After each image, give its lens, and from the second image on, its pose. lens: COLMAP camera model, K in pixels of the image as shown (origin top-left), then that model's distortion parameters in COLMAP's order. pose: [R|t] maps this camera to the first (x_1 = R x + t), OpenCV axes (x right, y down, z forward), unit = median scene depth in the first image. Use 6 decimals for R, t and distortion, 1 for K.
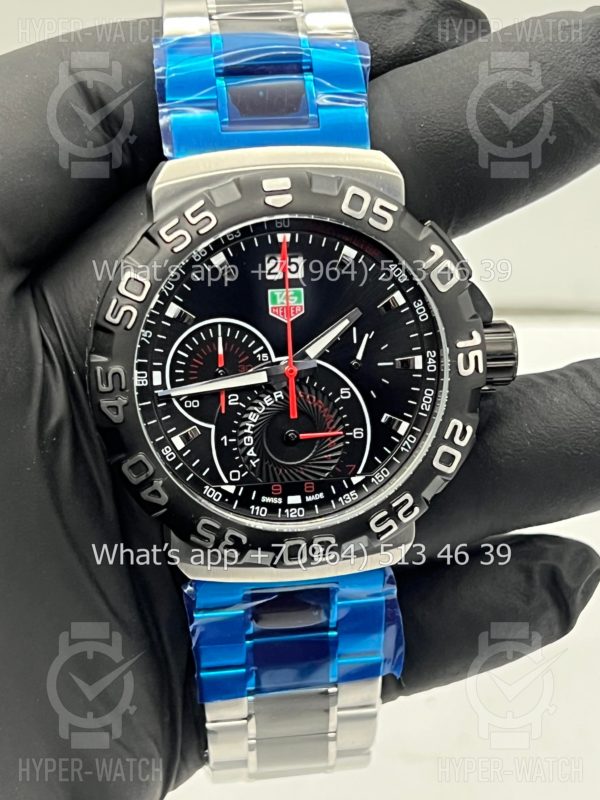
lens RADIAL K [[1987.0, 0, 292.1], [0, 1987.0, 394.1], [0, 0, 1]] dist [0.218894, 0.000000]
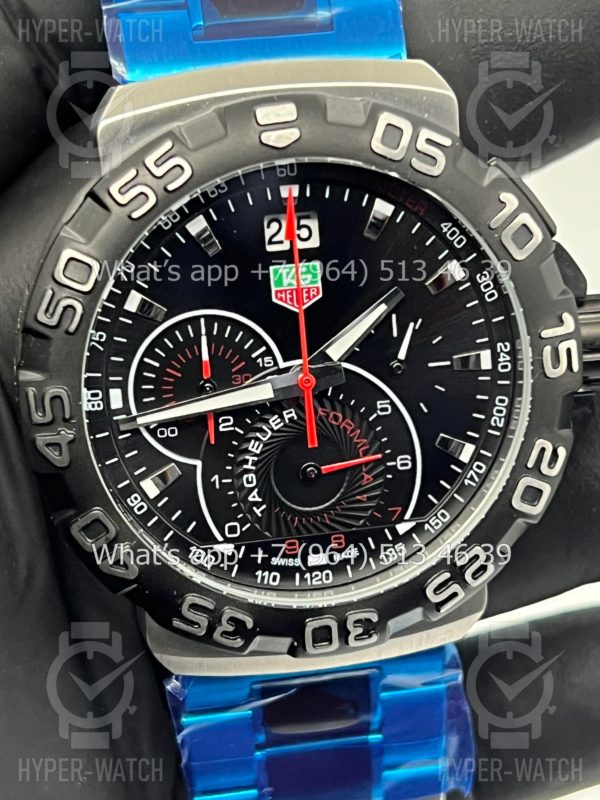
lens RADIAL K [[1987.0, 0, 297.9], [0, 1987.0, 402.2], [0, 0, 1]] dist [0.218894, 0.000000]
pose [[0.999274, -0.037614, 0.006003, -0.008057], [0.037294, 0.998215, 0.046657, -0.036548], [-0.007748, -0.046400, 0.998893, 0.294524]]
